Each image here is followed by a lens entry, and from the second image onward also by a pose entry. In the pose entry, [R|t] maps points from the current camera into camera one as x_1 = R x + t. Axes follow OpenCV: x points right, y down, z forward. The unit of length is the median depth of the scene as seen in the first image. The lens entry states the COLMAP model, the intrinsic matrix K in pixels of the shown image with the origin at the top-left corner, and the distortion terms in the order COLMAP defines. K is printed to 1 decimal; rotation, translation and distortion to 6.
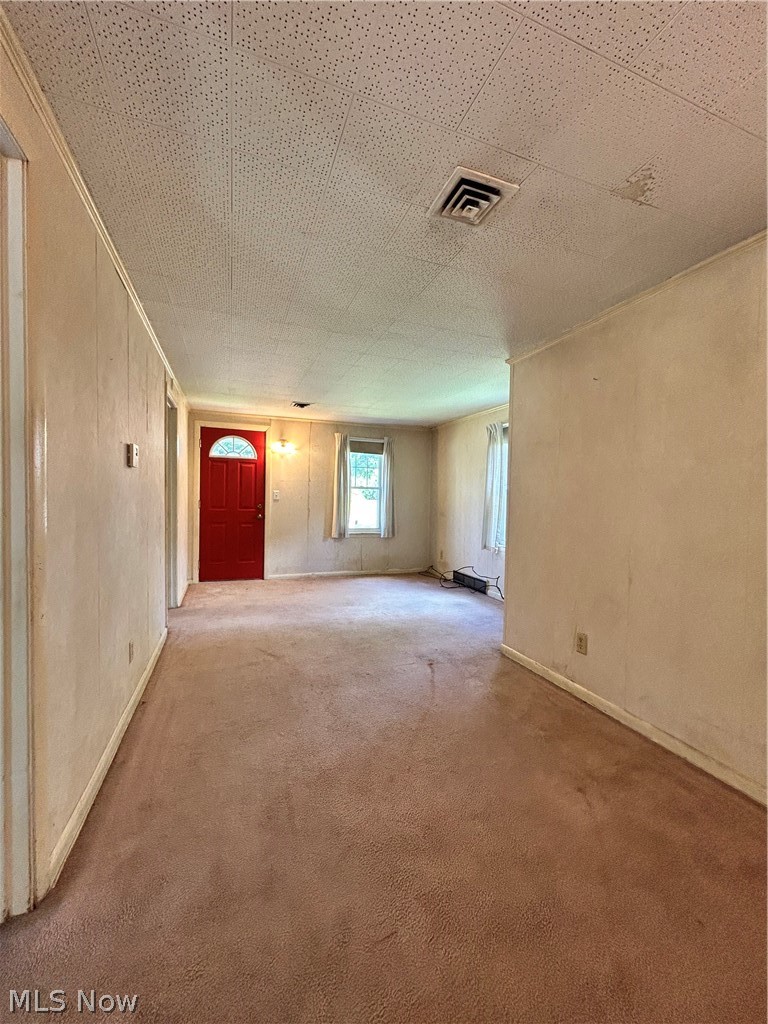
lens RADIAL K [[410.7, 0, 387.9], [0, 410.7, 512.0], [0, 0, 1]] dist [-0.008538, 0.001906]
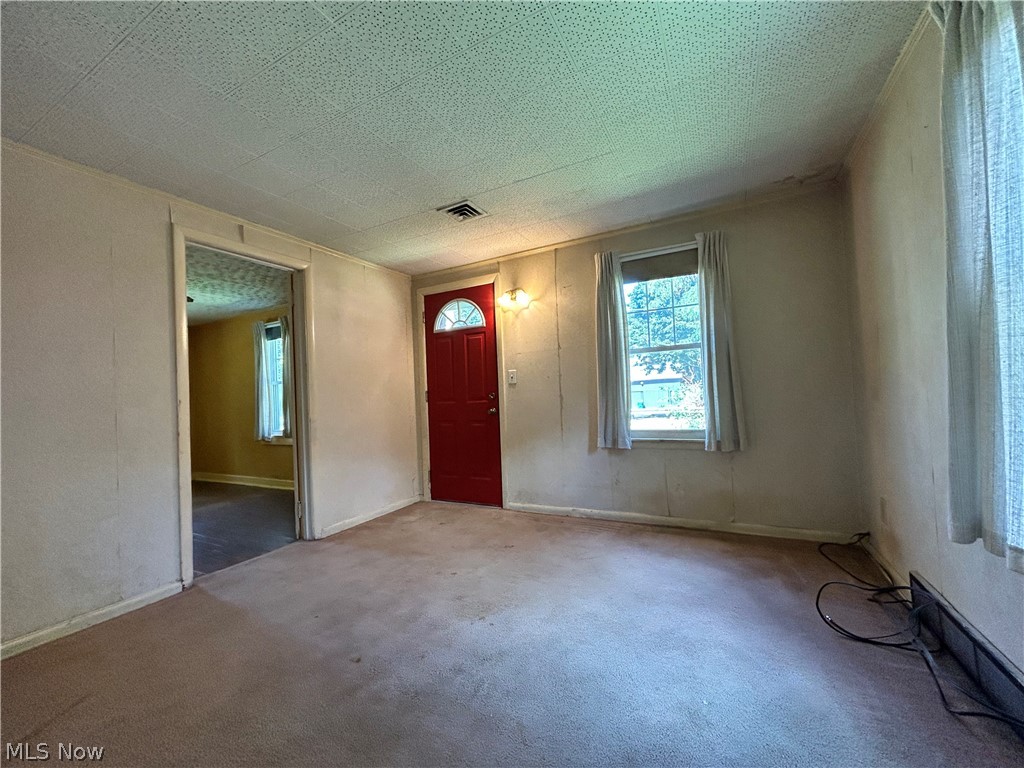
lens RADIAL K [[410.7, 0, 510.9], [0, 410.7, 385.4], [0, 0, 1]] dist [-0.008538, 0.001906]
pose [[0.657708, -0.067301, -0.750261, 0.205597], [0.029968, 0.997550, -0.063212, 0.012452], [0.752677, 0.019091, 0.658113, 0.579077]]
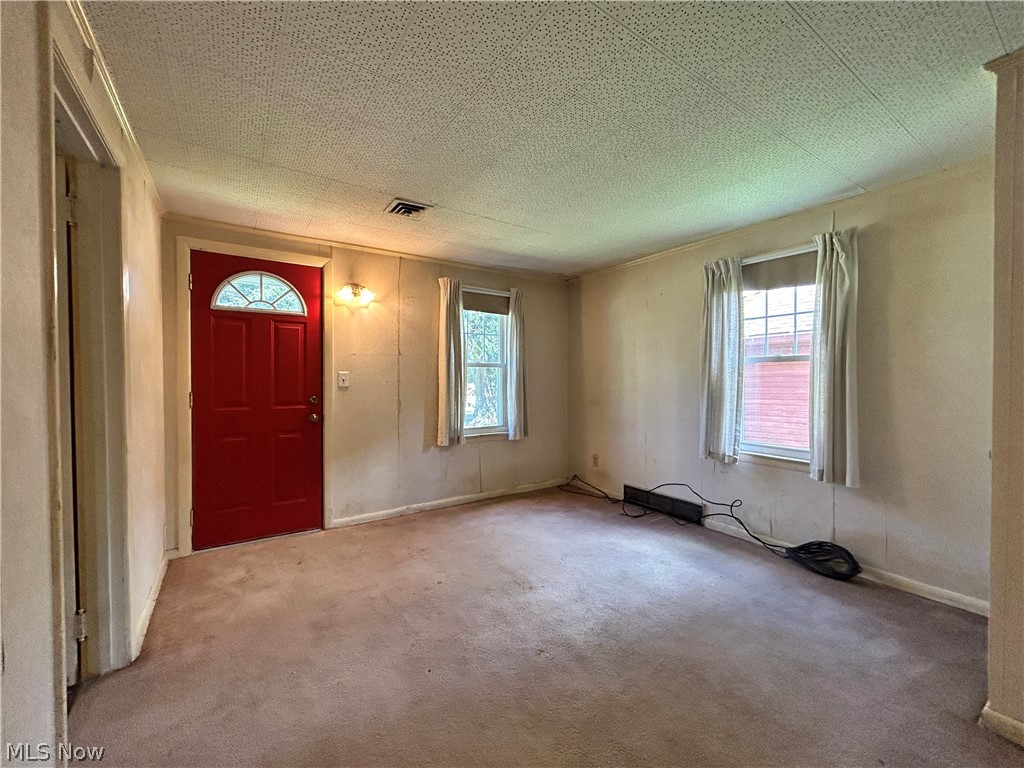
lens RADIAL K [[410.7, 0, 512.2], [0, 410.7, 384.5], [0, 0, 1]] dist [-0.008538, 0.001906]
pose [[0.973213, -0.023875, 0.228664, -0.174103], [0.028091, 0.999490, -0.015202, -0.018543], [-0.228184, 0.021218, 0.973387, 0.386042]]
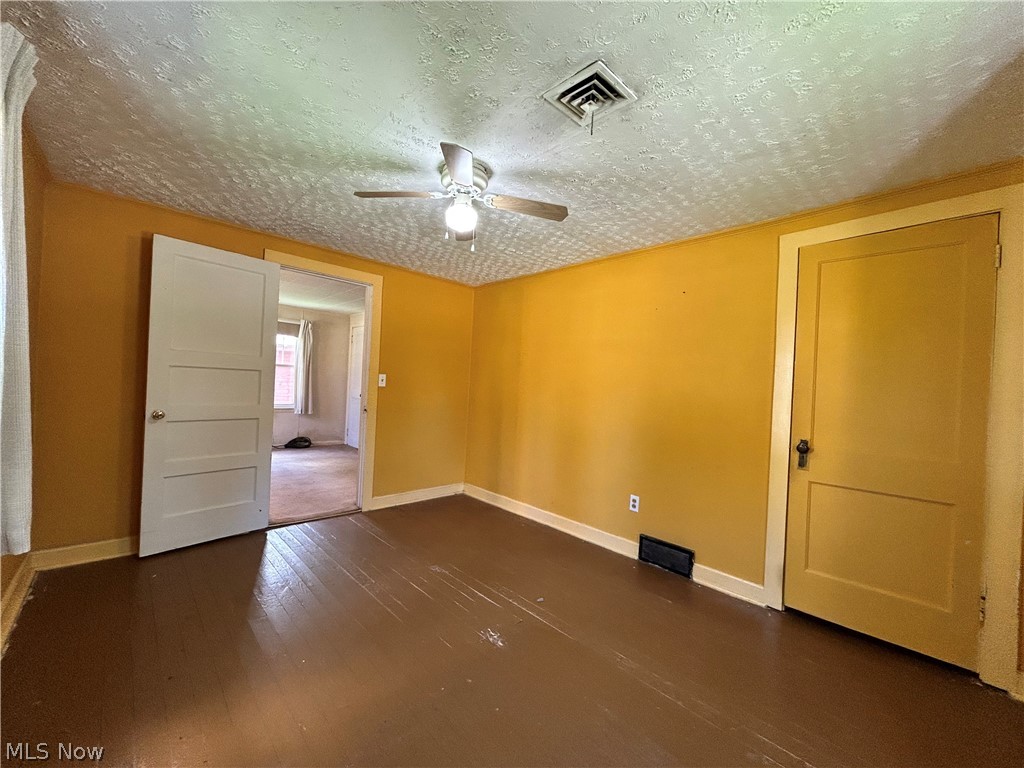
lens RADIAL K [[410.7, 0, 509.1], [0, 410.7, 384.1], [0, 0, 1]] dist [-0.008538, 0.001906]
pose [[-0.382127, -0.041143, 0.923194, -1.036562], [-0.025254, 0.999100, 0.034073, -0.049701], [-0.923765, -0.010295, -0.382822, 0.640803]]
